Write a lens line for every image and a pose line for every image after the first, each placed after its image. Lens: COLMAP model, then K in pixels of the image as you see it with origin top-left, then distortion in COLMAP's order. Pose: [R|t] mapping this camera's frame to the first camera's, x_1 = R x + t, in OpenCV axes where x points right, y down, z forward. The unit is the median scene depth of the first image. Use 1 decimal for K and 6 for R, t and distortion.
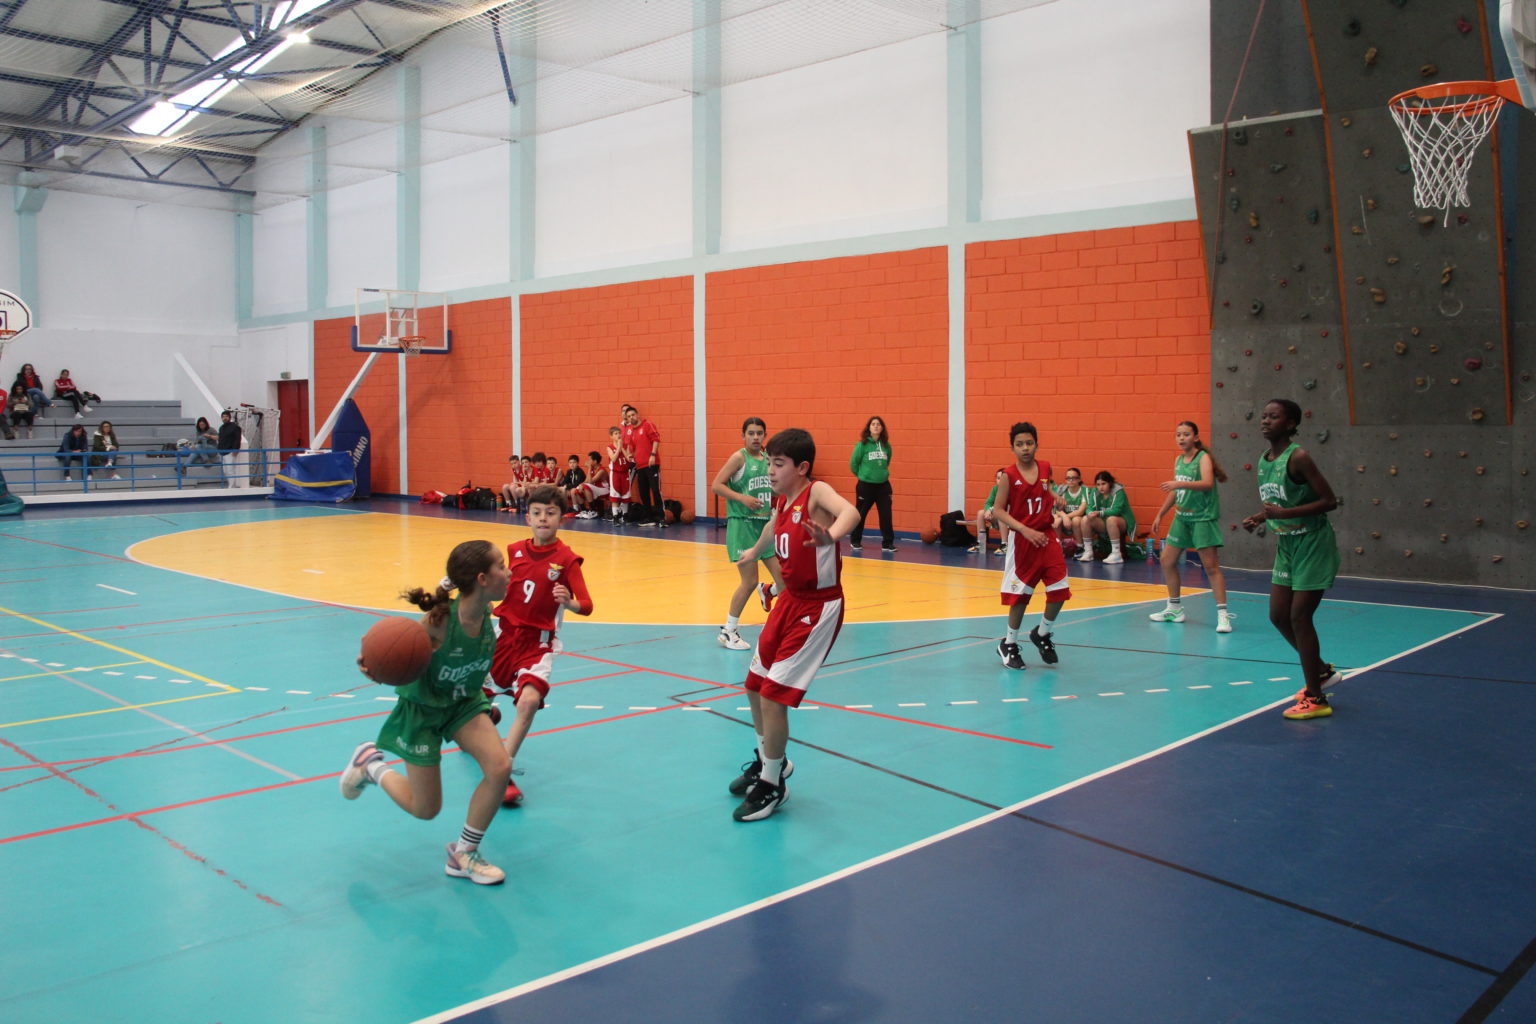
lens RADIAL K [[1425.2, 0, 740.4], [0, 1425.2, 502.1], [0, 0, 1]] dist [-0.103611, 0.074785]
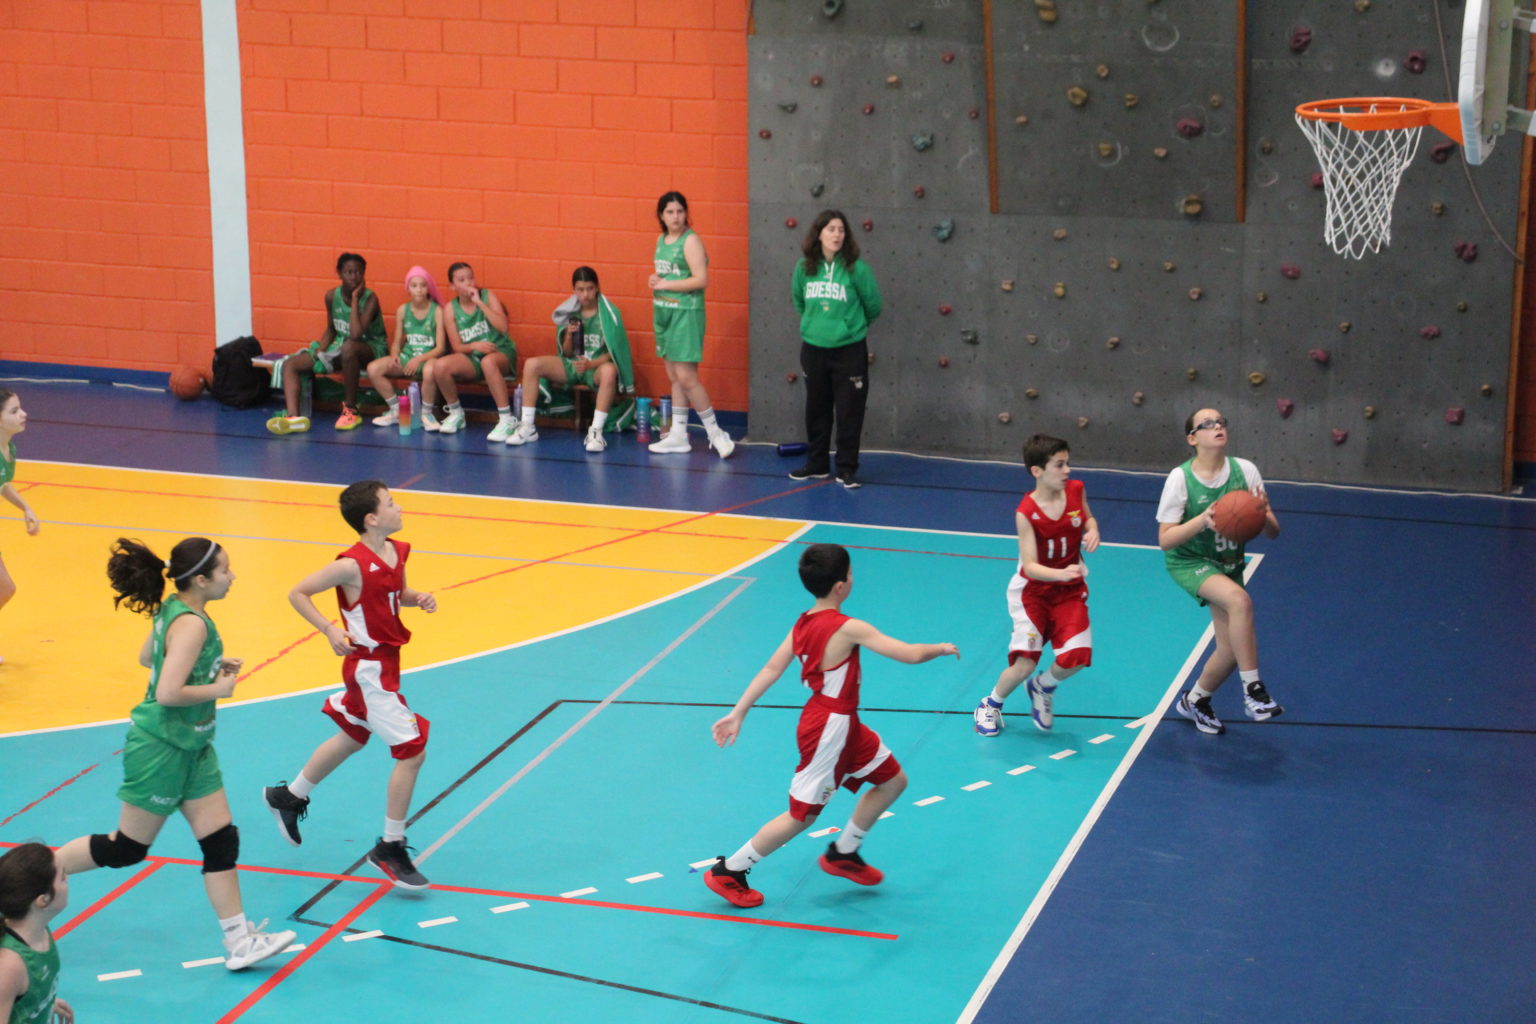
lens RADIAL K [[3527.5, 0, 785.3], [0, 3527.5, 506.8], [0, 0, 1]] dist [0.464901, 0.000000]
pose [[0.878952, -0.106311, 0.464909, -0.345647], [0.021364, 0.982636, 0.184309, -0.202801], [-0.476431, -0.152067, 0.865962, -0.282996]]
